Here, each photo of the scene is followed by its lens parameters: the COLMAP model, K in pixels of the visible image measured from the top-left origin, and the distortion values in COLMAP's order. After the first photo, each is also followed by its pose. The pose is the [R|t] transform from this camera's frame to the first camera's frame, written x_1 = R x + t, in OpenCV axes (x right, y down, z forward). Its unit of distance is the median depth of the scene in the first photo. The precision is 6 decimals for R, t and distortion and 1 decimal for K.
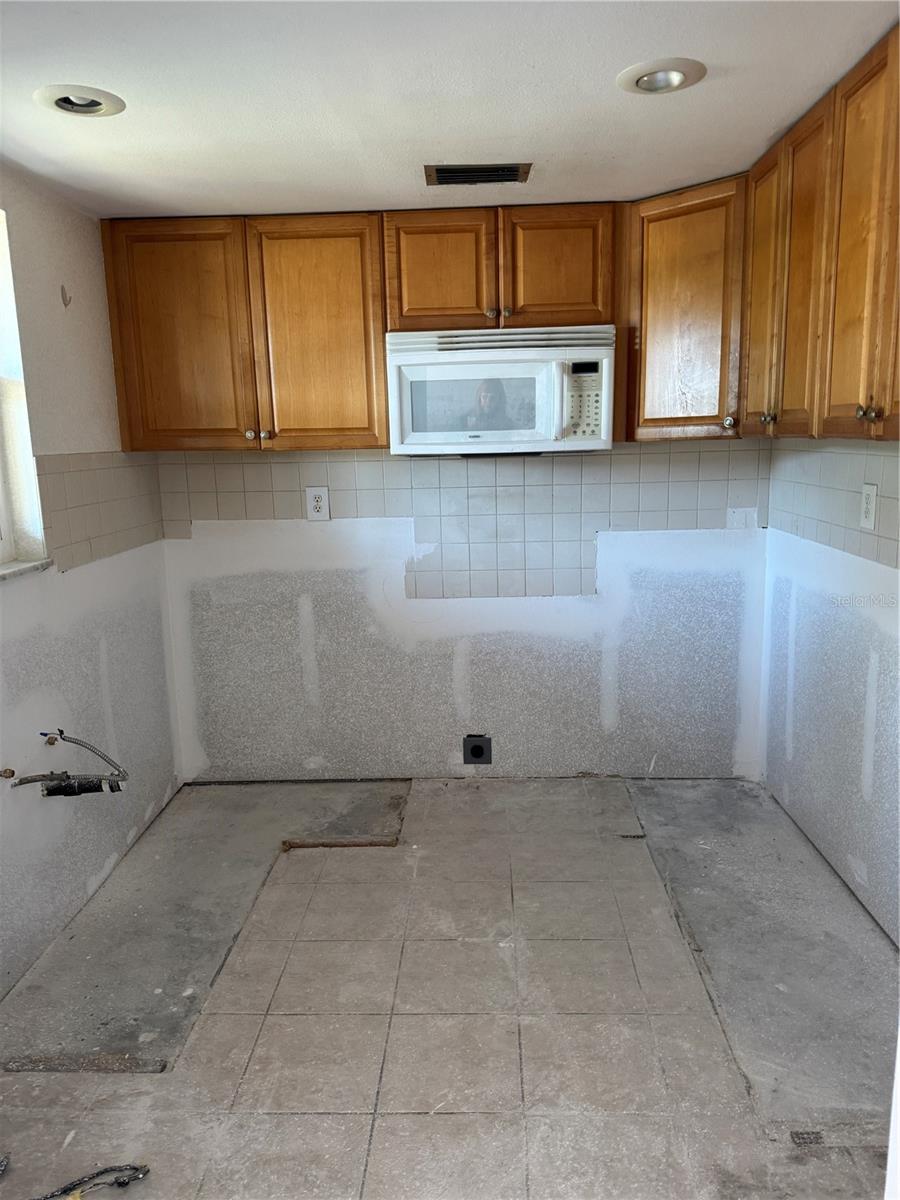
lens RADIAL K [[837.0, 0, 451.3], [0, 837.0, 618.5], [0, 0, 1]] dist [0.070376, -0.133769]
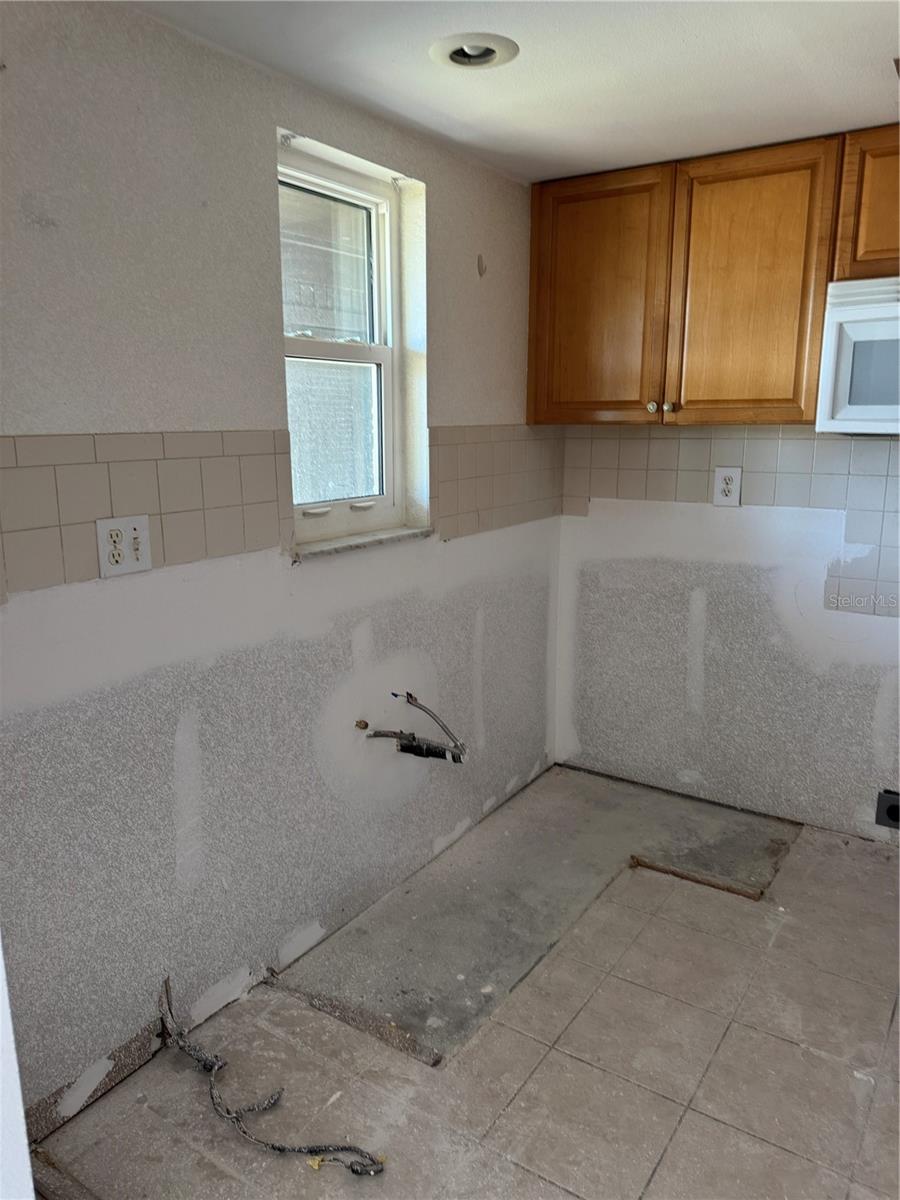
lens RADIAL K [[840.5, 0, 434.5], [0, 840.5, 601.1], [0, 0, 1]] dist [0.066049, -0.123541]
pose [[0.841733, 0.132921, -0.523276, 0.068009], [-0.126034, 0.990818, 0.048949, -0.027714], [0.524977, 0.024749, 0.850756, 0.113784]]
